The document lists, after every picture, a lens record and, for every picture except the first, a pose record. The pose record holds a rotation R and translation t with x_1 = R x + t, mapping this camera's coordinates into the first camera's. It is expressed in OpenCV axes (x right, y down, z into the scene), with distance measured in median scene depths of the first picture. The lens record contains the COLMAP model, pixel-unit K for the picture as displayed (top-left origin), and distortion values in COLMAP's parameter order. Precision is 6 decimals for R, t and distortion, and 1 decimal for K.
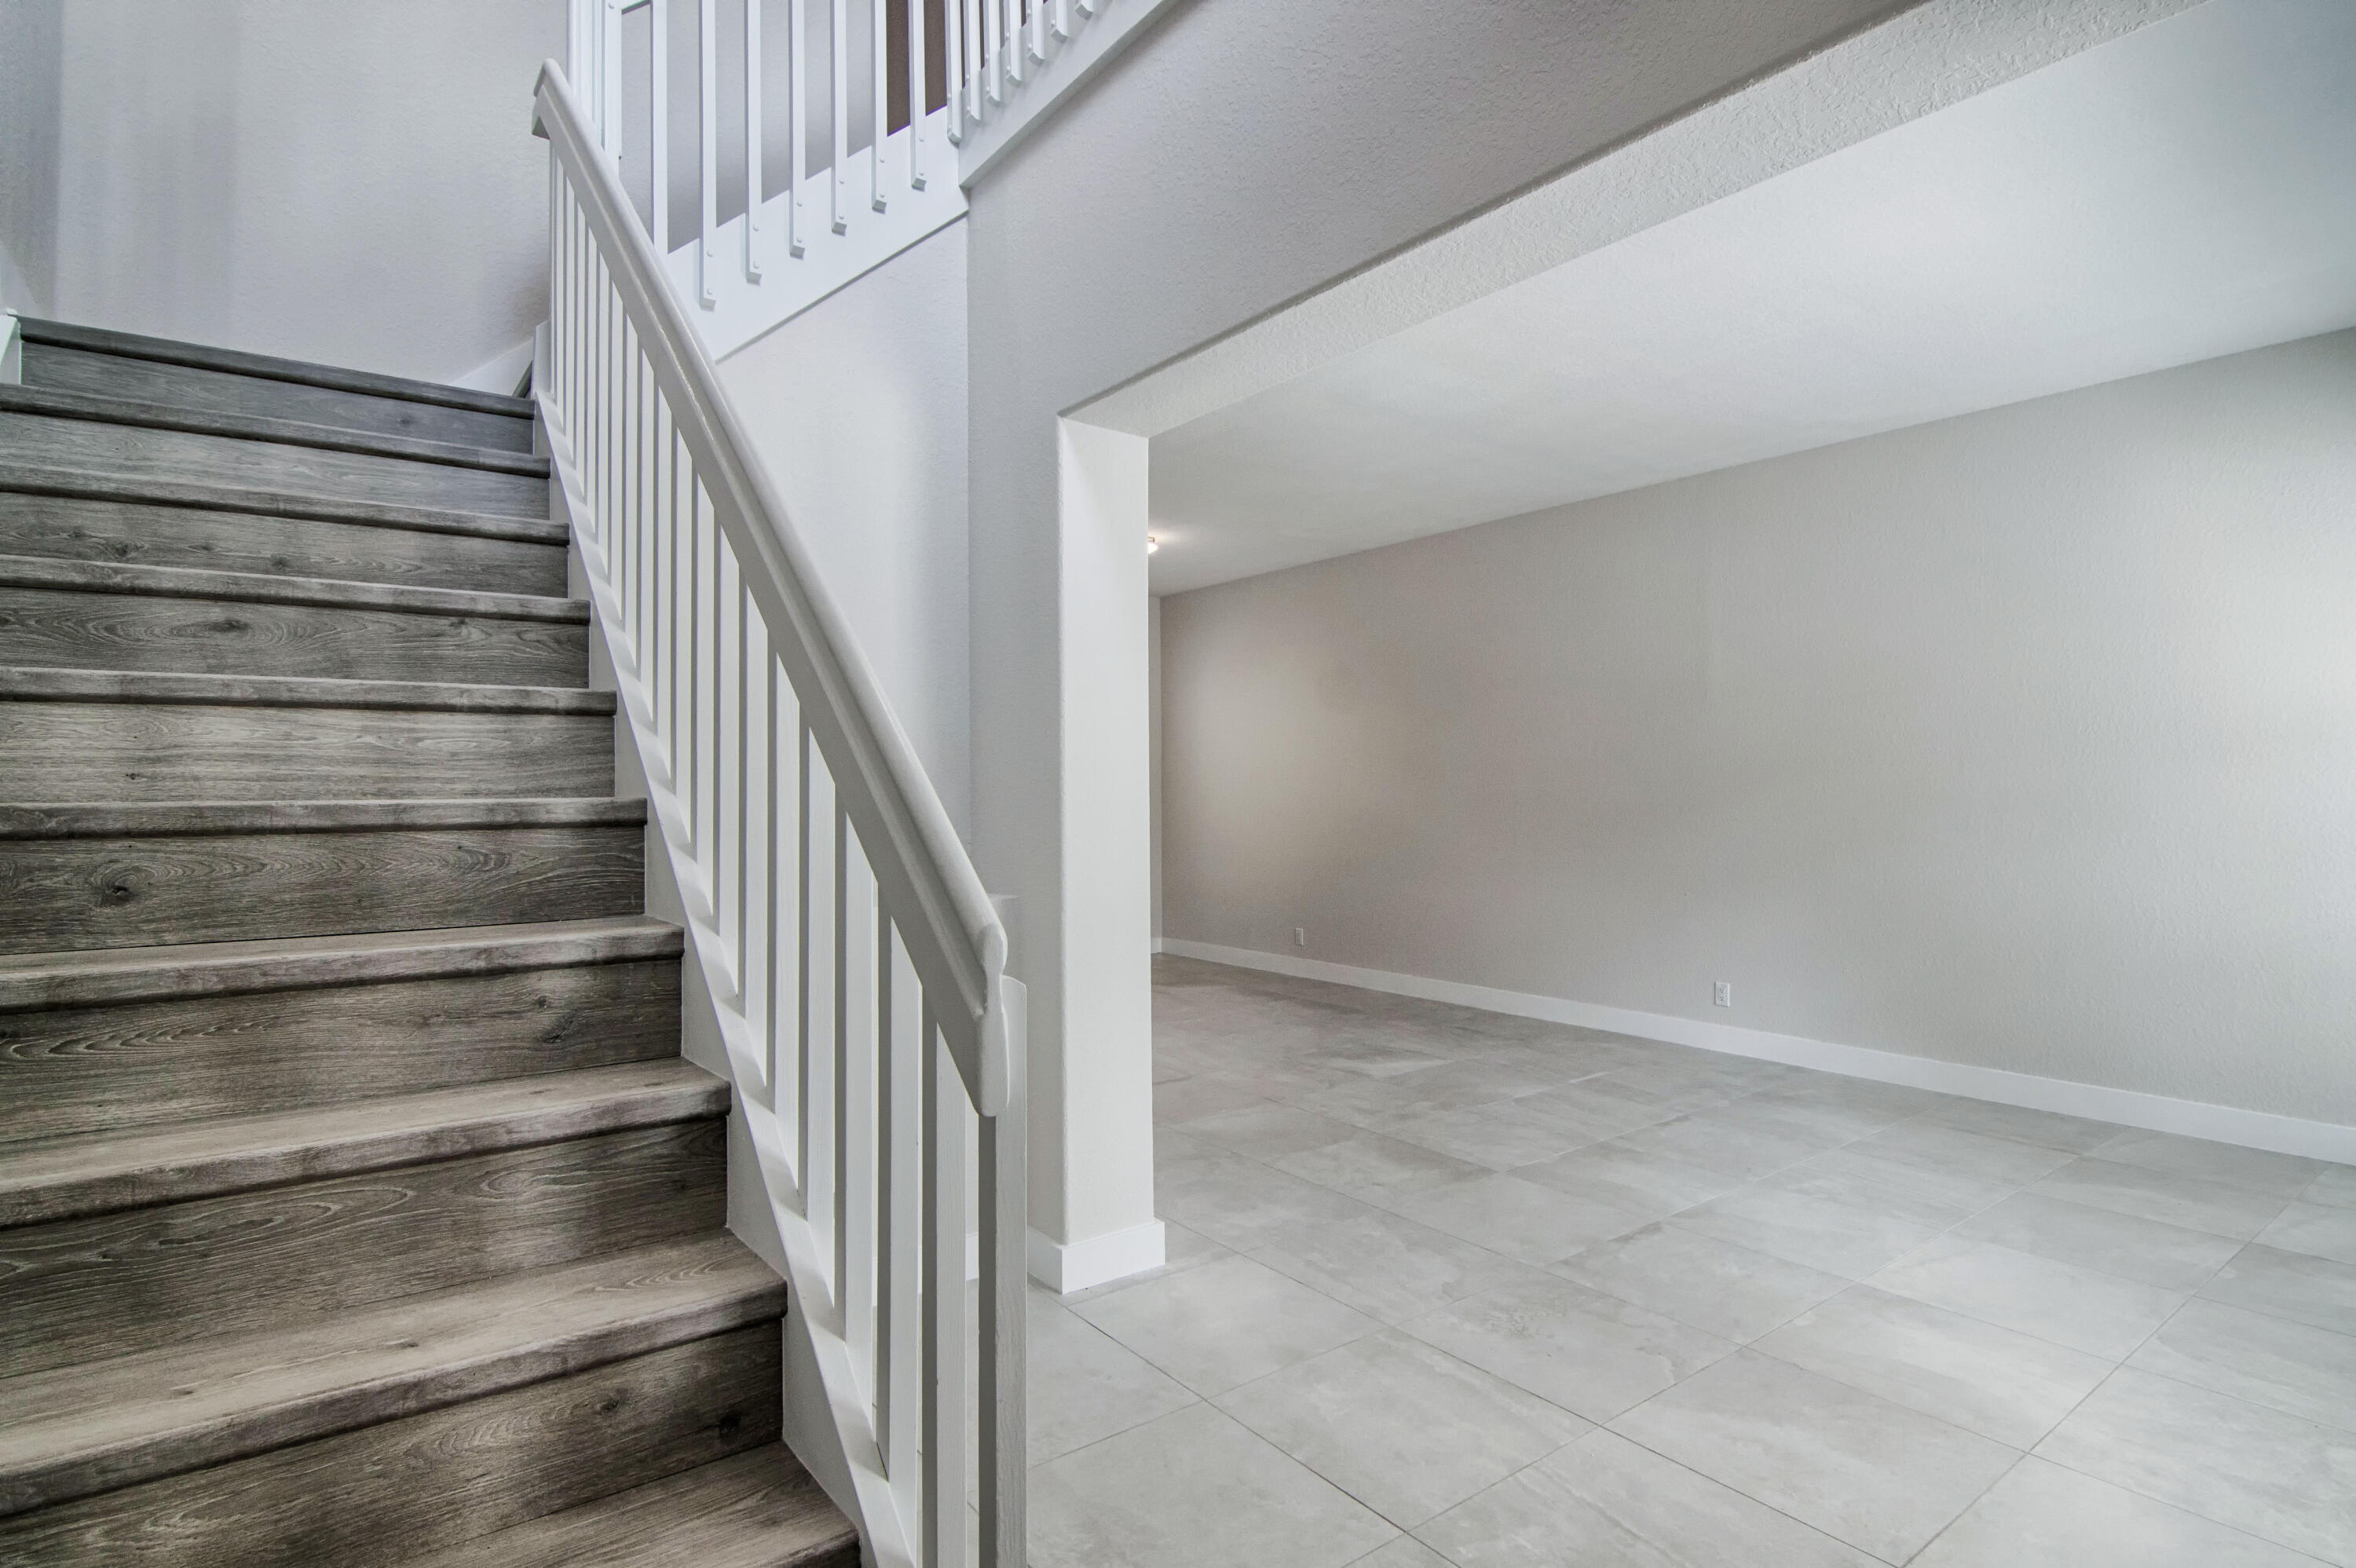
lens RADIAL K [[1193.3, 0, 1179.3], [0, 1193.3, 787.6], [0, 0, 1]] dist [-0.010638, -0.007010]
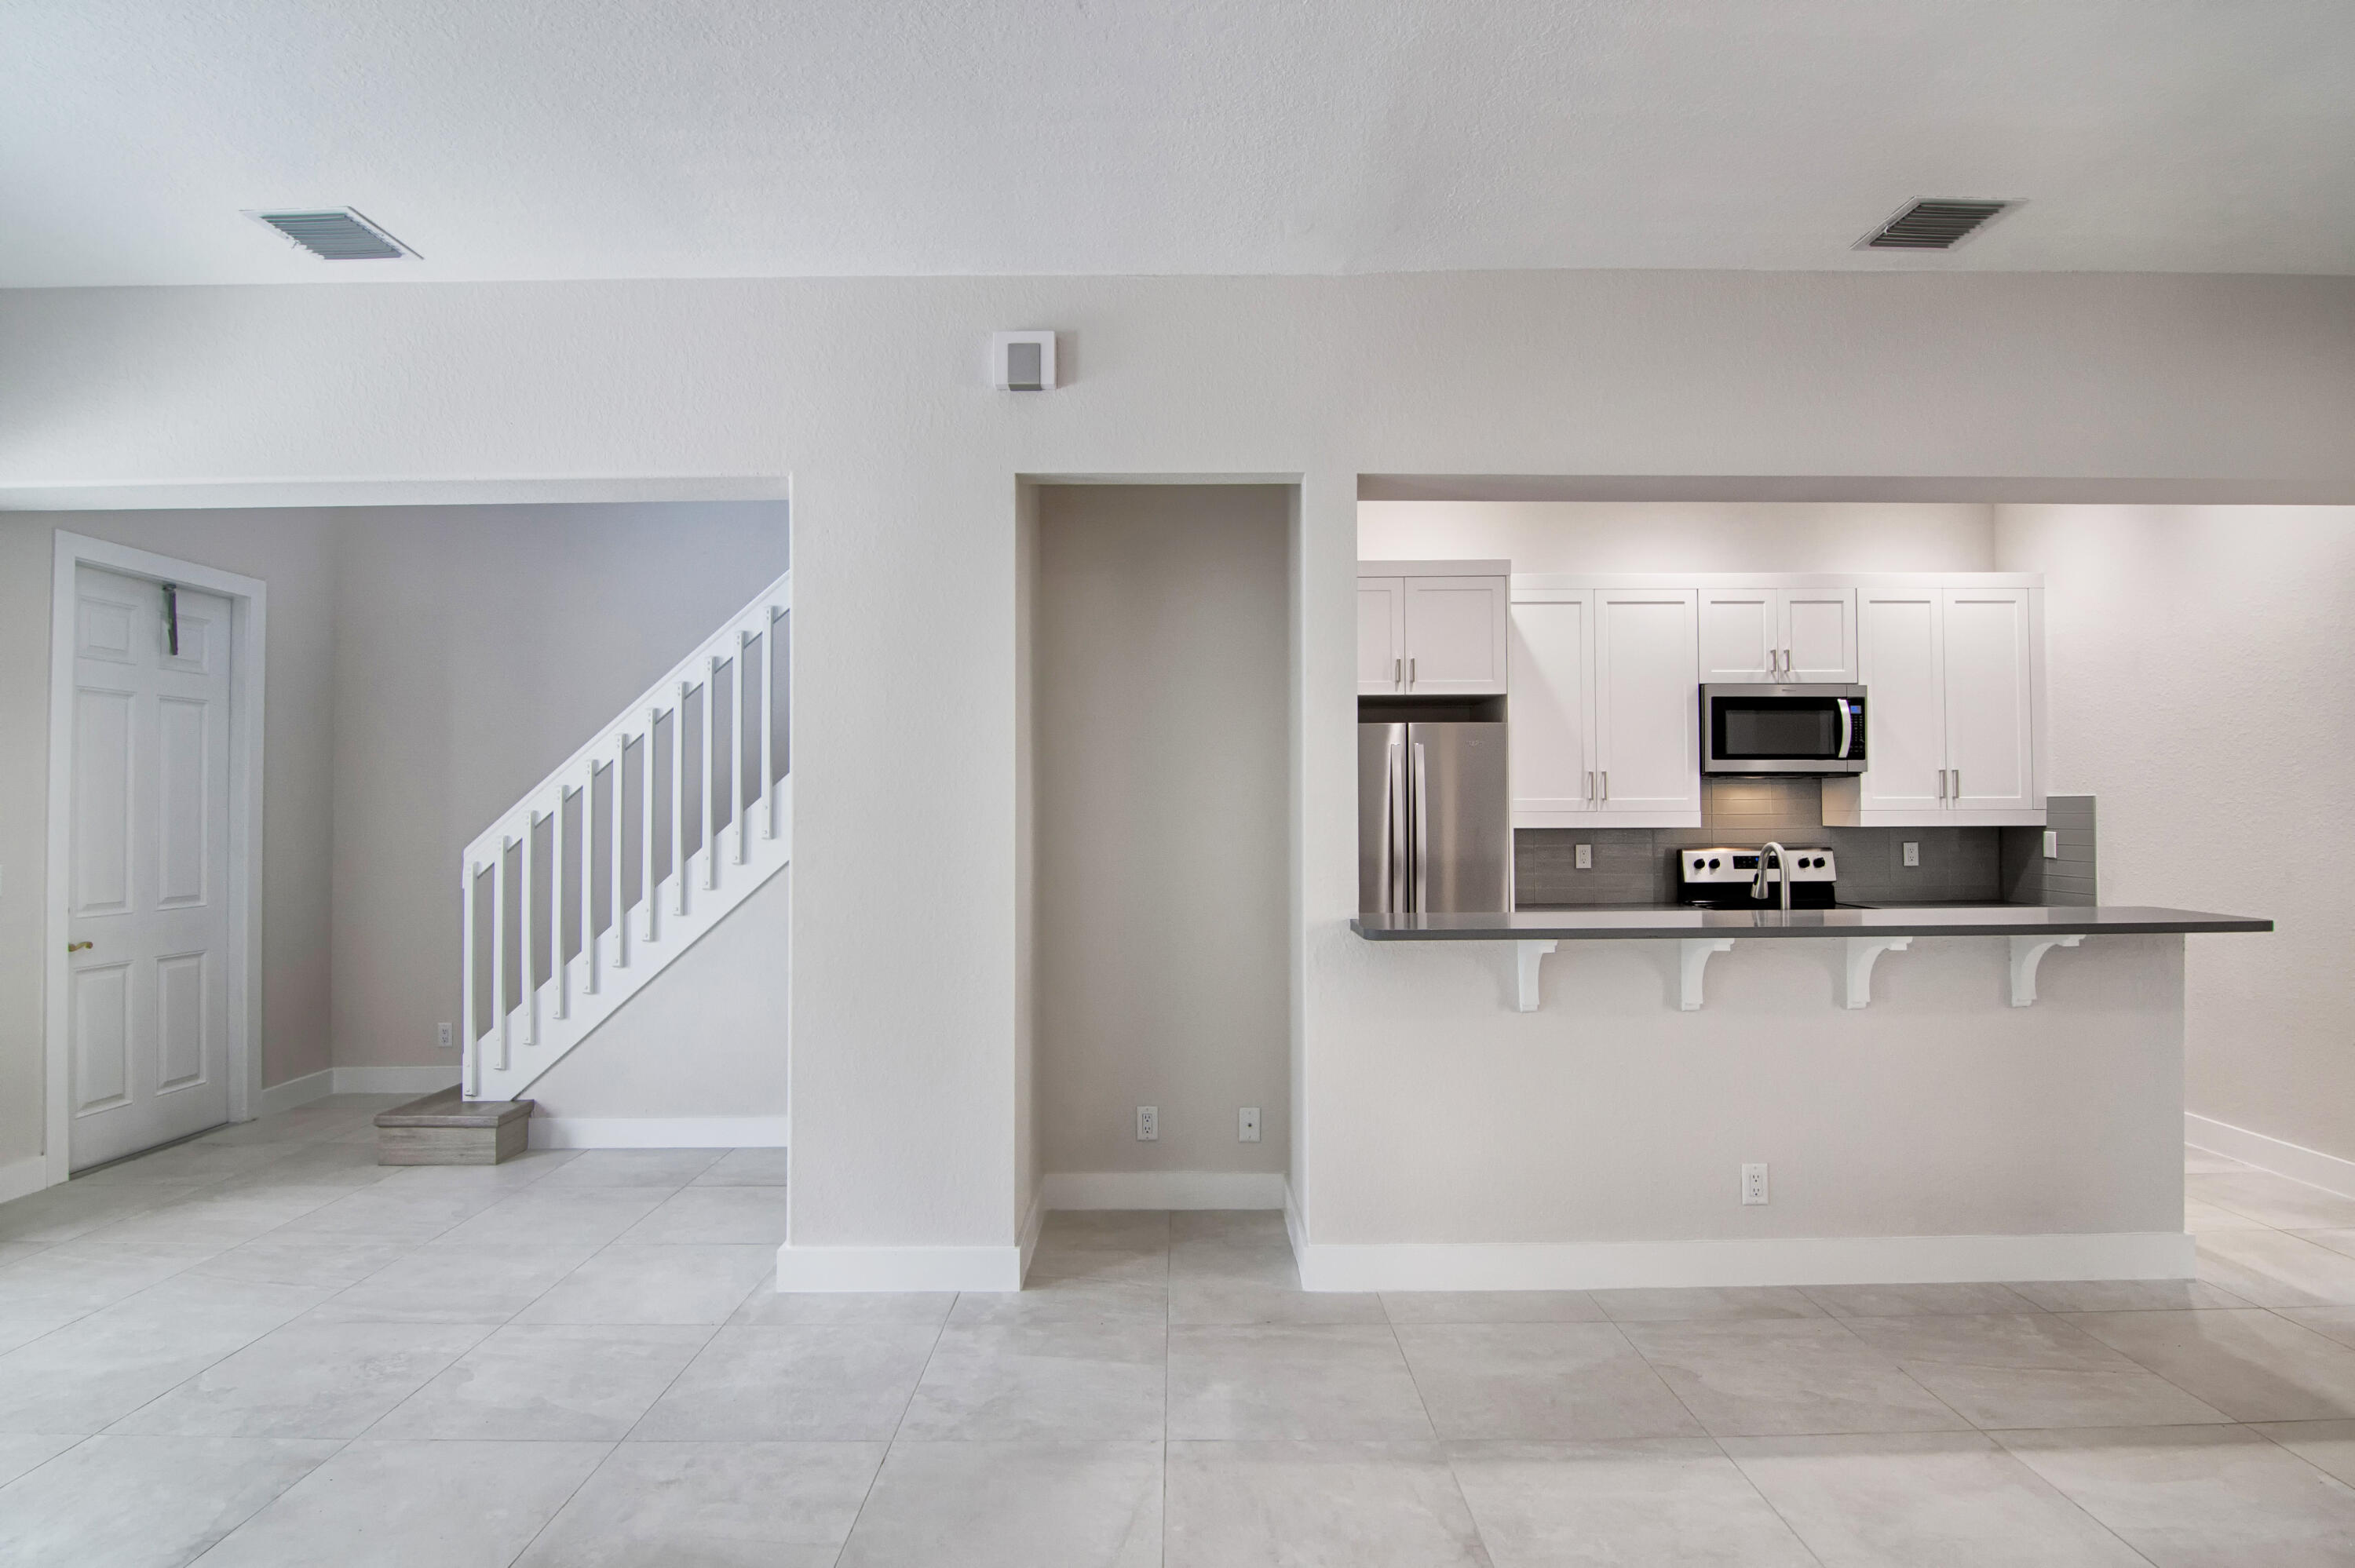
lens RADIAL K [[1192.7, 0, 1172.4], [0, 1192.7, 788.6], [0, 0, 1]] dist [-0.010638, -0.007010]
pose [[-0.600253, -0.003908, -0.799800, 0.596540], [0.010273, 0.999868, -0.012595, -0.008122], [0.799744, -0.015776, -0.600134, 1.890697]]
